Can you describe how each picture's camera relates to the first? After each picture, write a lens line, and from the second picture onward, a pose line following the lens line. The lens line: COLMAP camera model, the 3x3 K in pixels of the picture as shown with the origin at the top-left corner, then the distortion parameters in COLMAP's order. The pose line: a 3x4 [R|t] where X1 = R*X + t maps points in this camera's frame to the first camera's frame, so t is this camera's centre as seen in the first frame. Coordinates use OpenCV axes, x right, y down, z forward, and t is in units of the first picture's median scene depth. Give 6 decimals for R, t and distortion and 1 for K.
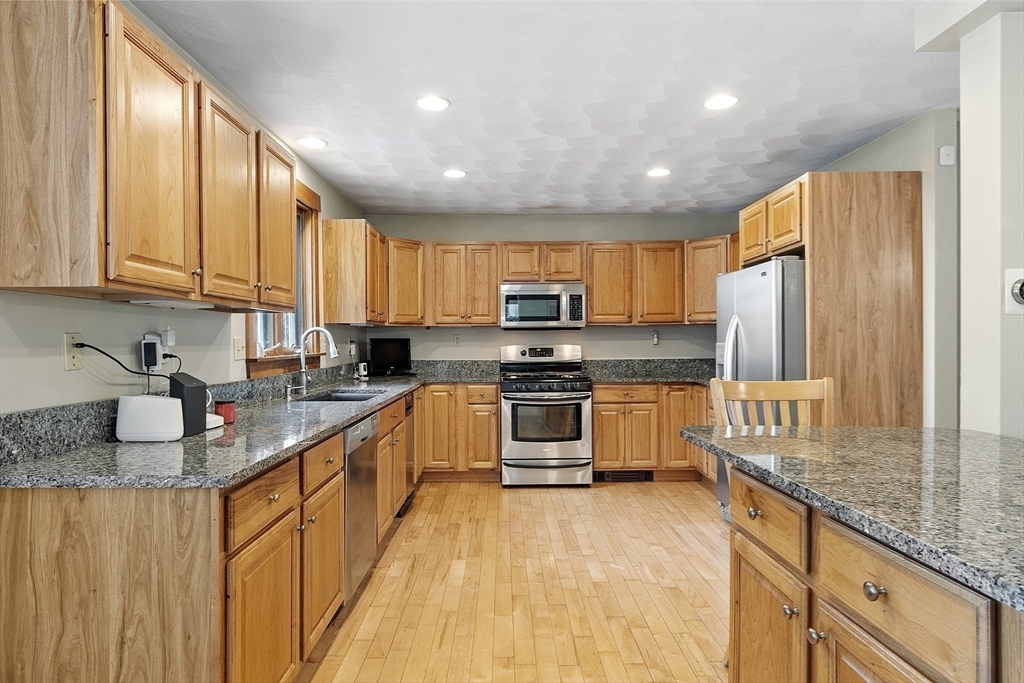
lens RADIAL K [[575.6, 0, 506.3], [0, 575.6, 346.0], [0, 0, 1]] dist [0.001886, -0.000052]
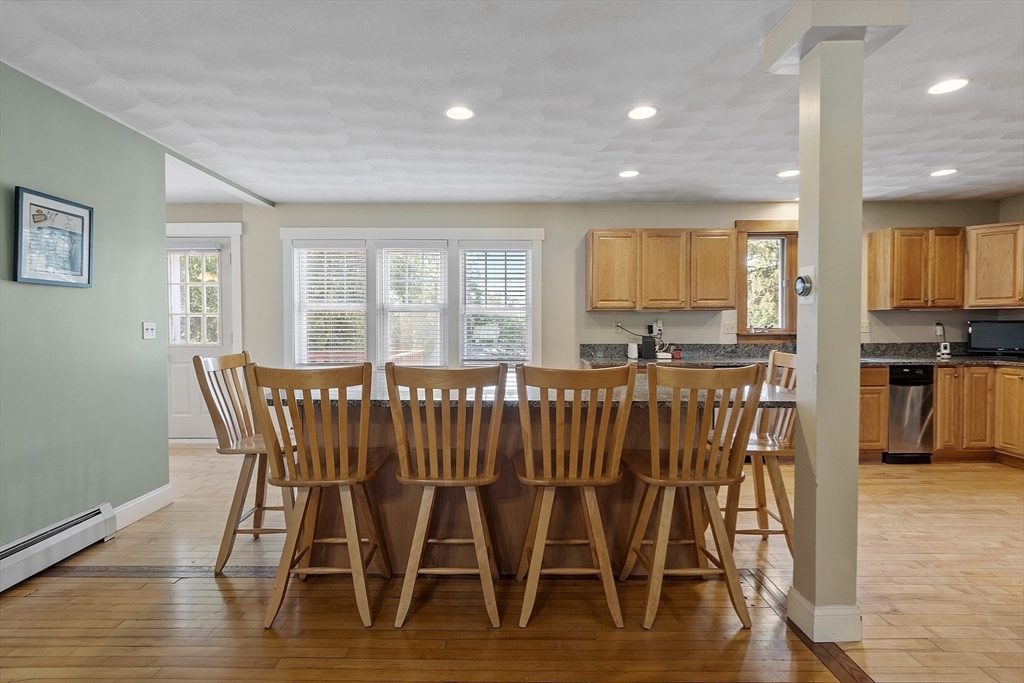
lens RADIAL K [[520.8, 0, 498.6], [0, 520.8, 342.3], [0, 0, 1]] dist [0.000625, 0.000006]
pose [[-0.018739, 0.033088, -0.999277, 1.040307], [-0.004899, 0.999437, 0.033185, -0.001491], [0.999812, 0.005517, -0.018566, 0.179980]]
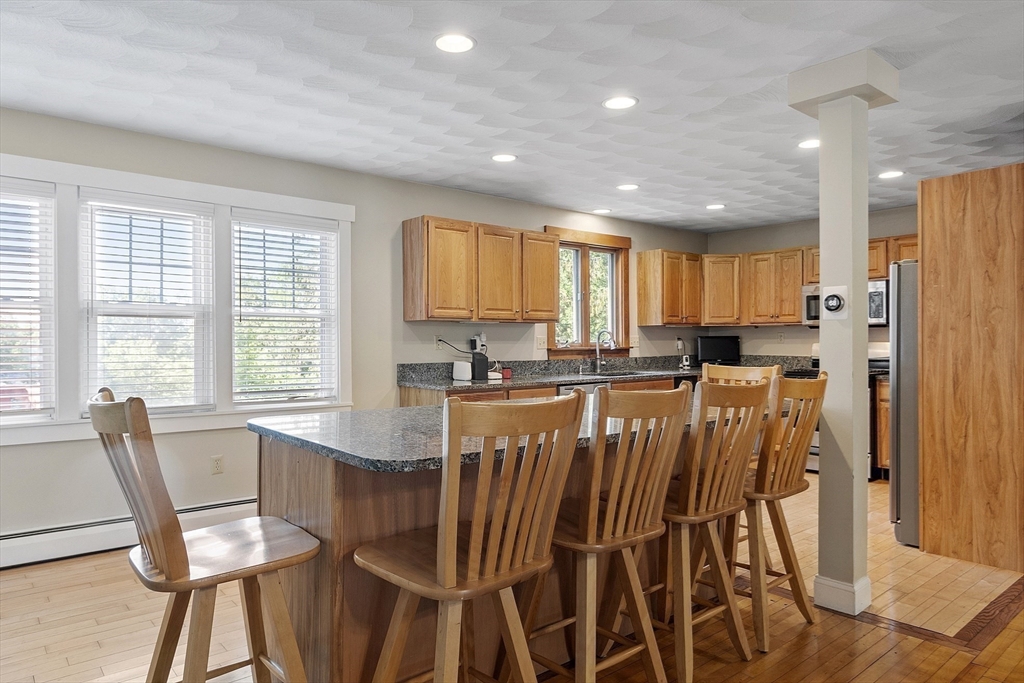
lens RADIAL K [[658.8, 0, 512.0], [0, 658.8, 341.5], [0, 0, 1]] dist [0.001198, 0.000134]
pose [[0.639836, 0.004327, -0.768499, 0.819612], [-0.006492, 0.999979, 0.000226, 0.000792], [0.768484, 0.004845, 0.639851, -0.302792]]
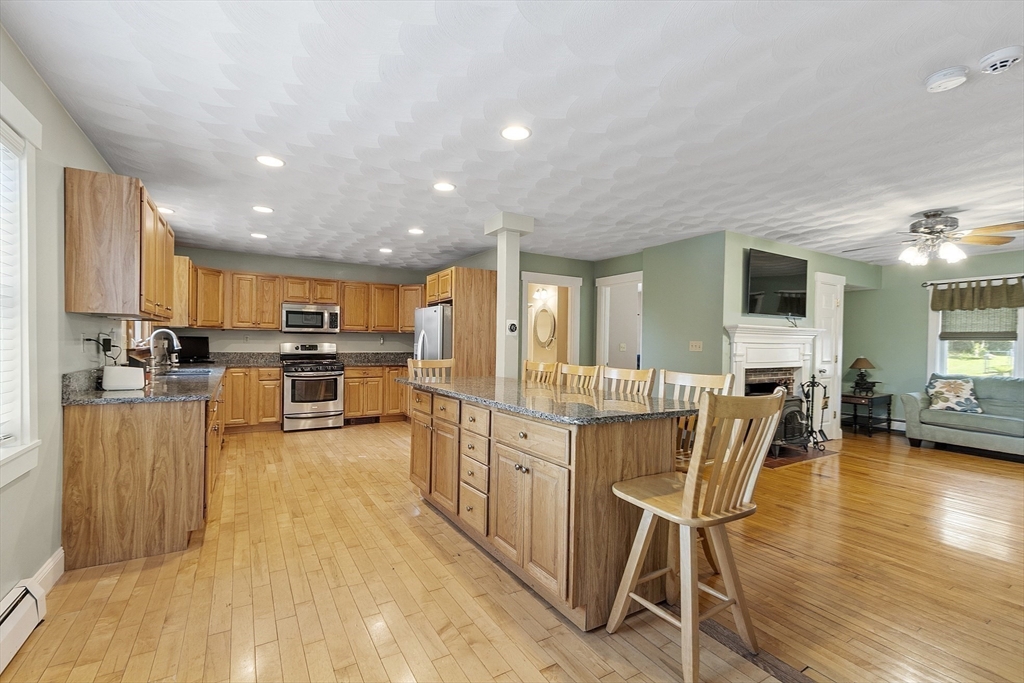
lens RADIAL K [[445.7, 0, 507.7], [0, 445.7, 344.8], [0, 0, 1]] dist [0.000061, -0.000011]
pose [[0.859413, 0.014614, 0.511074, -0.138524], [-0.014466, 0.999886, -0.004266, 0.000870], [-0.511078, -0.003727, 0.859526, -0.473349]]
